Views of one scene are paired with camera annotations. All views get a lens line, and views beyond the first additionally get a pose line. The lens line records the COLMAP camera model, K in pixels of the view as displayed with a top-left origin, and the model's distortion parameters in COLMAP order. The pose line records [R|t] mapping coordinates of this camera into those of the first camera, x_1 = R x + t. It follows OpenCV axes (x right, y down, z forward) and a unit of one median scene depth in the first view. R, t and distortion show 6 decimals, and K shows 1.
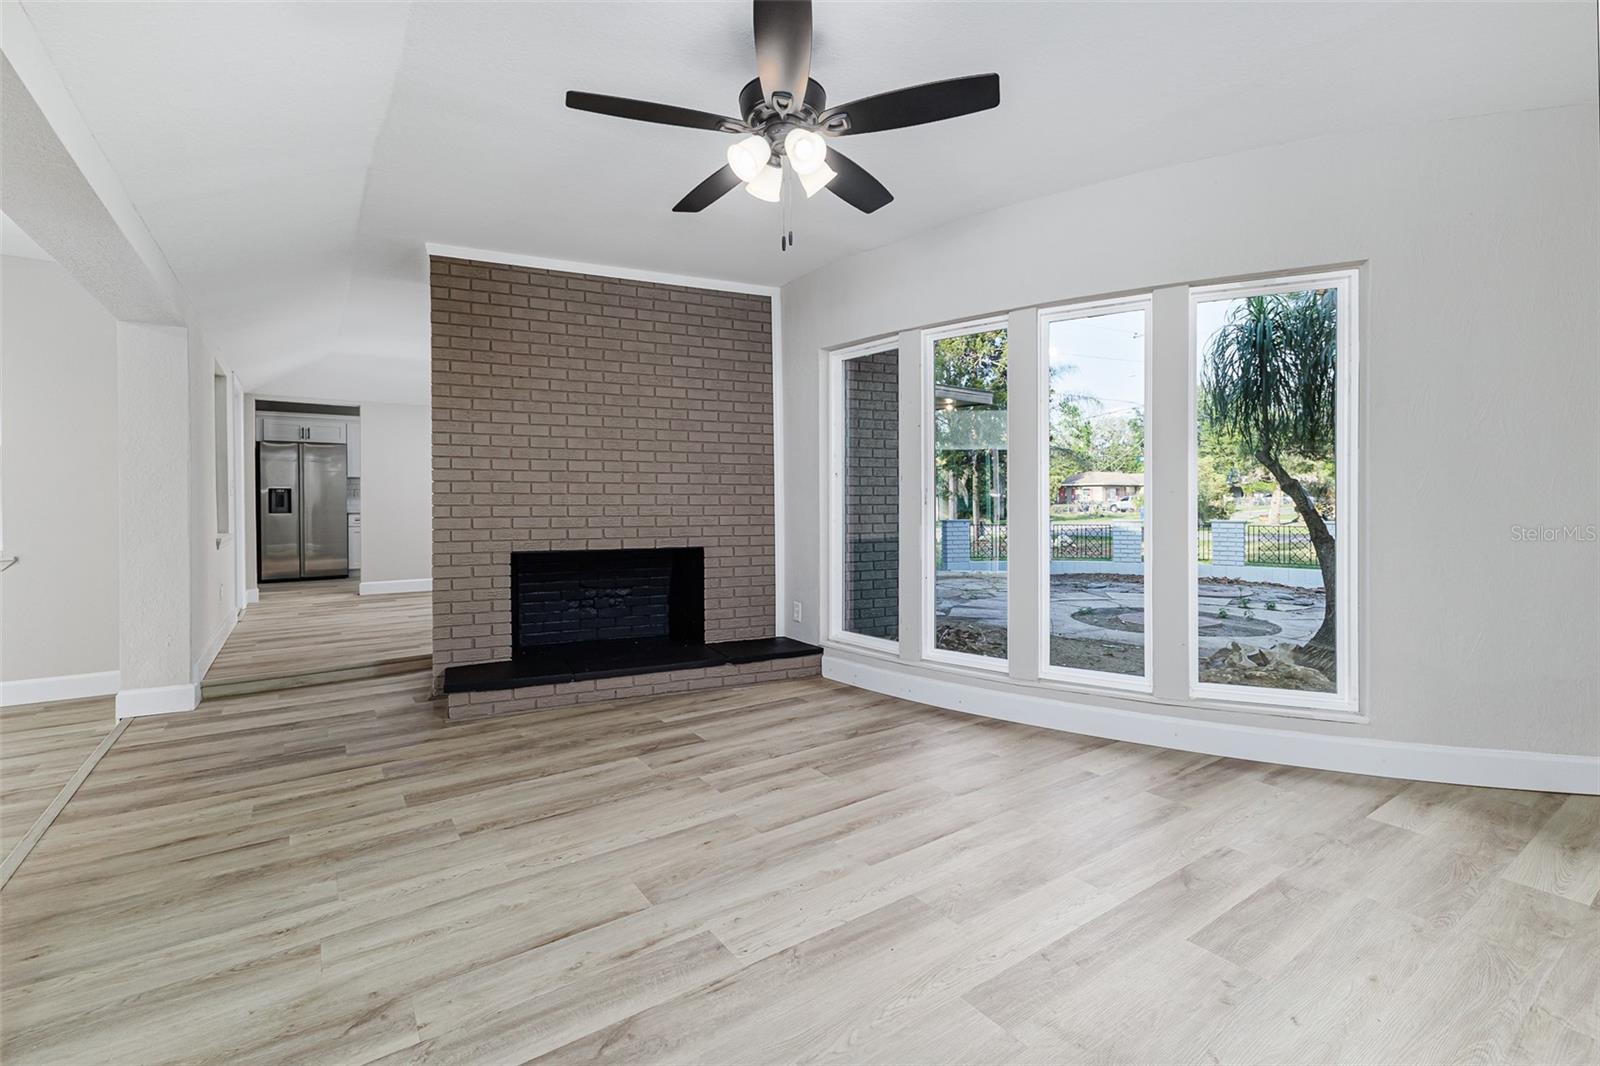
lens RADIAL K [[694.5, 0, 807.9], [0, 694.5, 530.2], [0, 0, 1]] dist [0.000663, -0.000547]
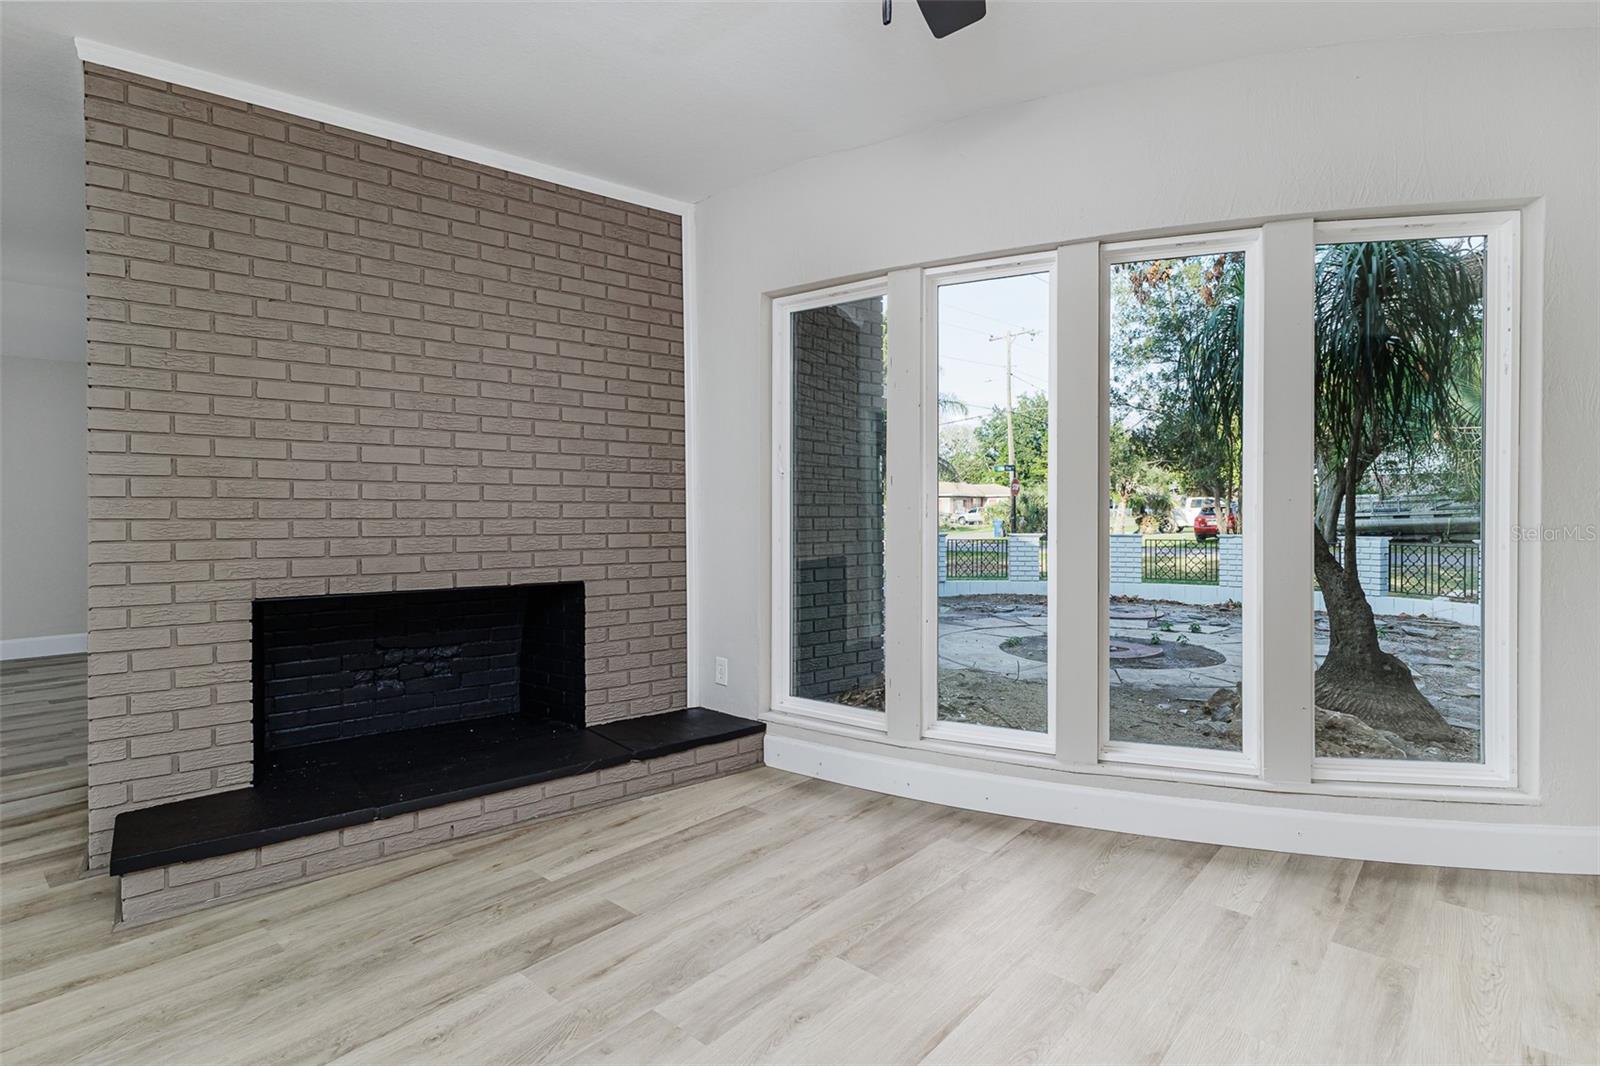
lens RADIAL K [[783.0, 0, 816.2], [0, 783.0, 534.2], [0, 0, 1]] dist [0.025376, -0.011419]
pose [[0.972657, -0.005751, 0.232173, -0.117435], [0.009189, 0.999864, -0.013730, -0.009135], [-0.232063, 0.015488, 0.972578, 0.237162]]
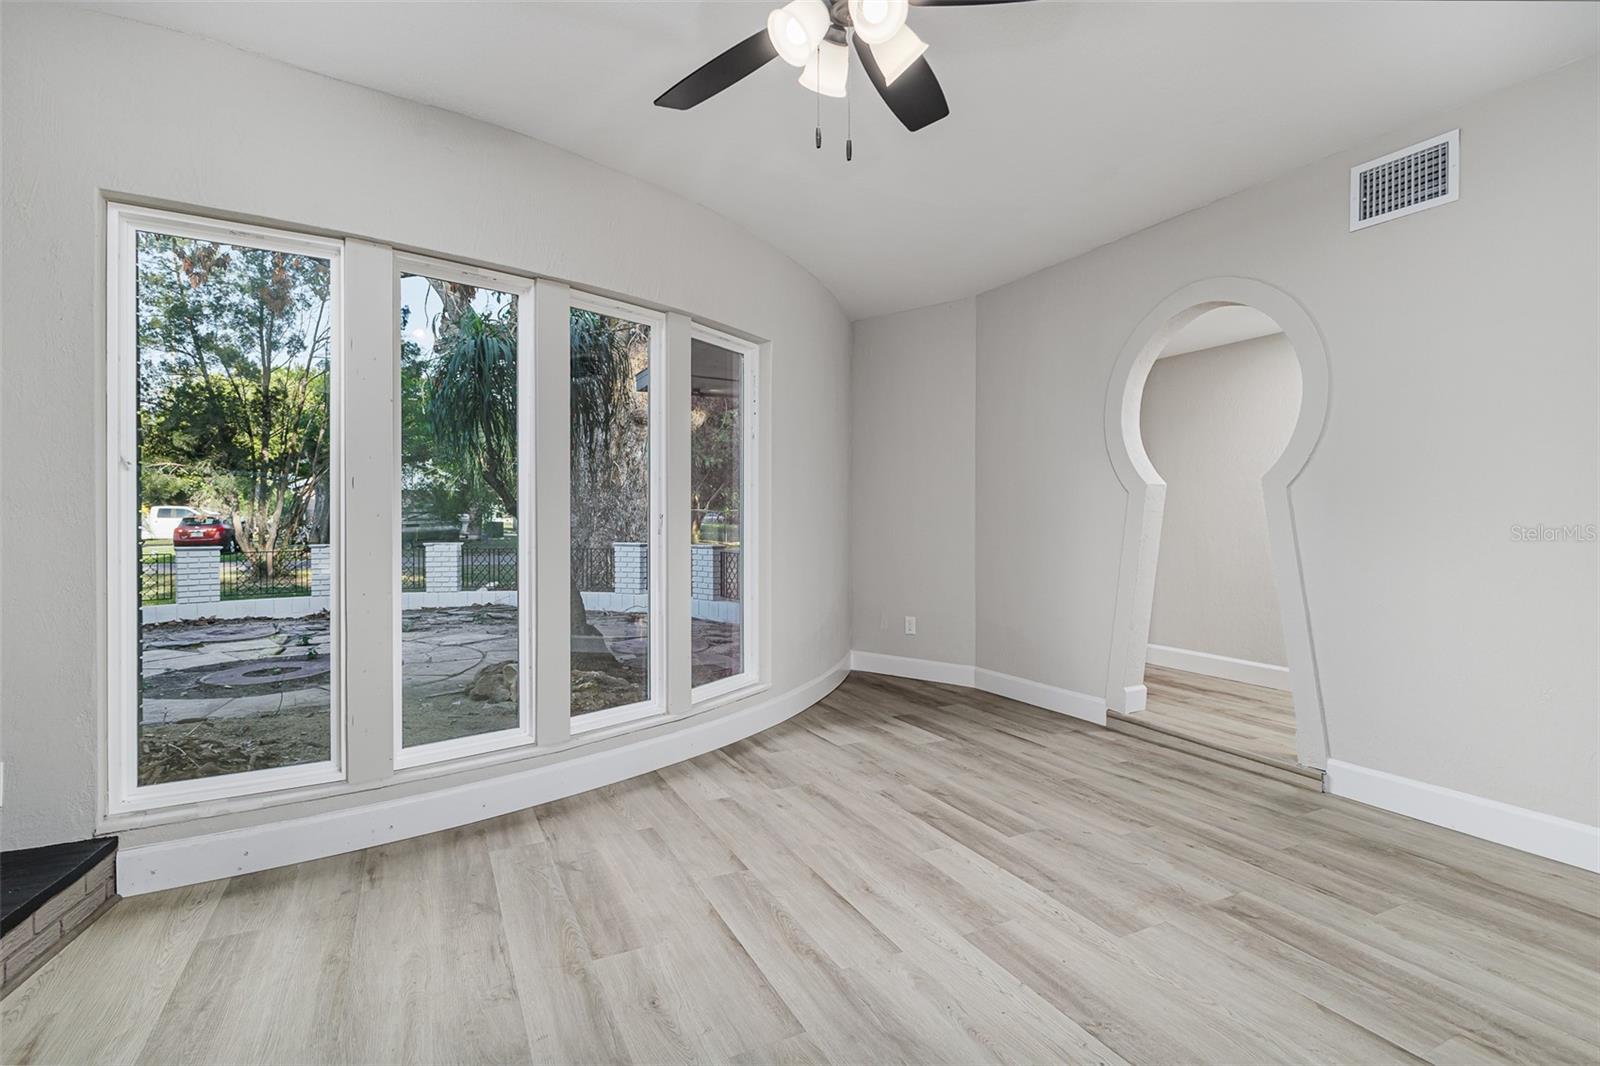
lens RADIAL K [[749.3, 0, 807.7], [0, 749.3, 527.2], [0, 0, 1]] dist [0.002316, 0.000077]
pose [[0.161362, -0.006648, 0.986873, -0.422477], [0.043435, 0.999056, -0.000372, -0.016576], [-0.985939, 0.042925, 0.161498, 0.488513]]
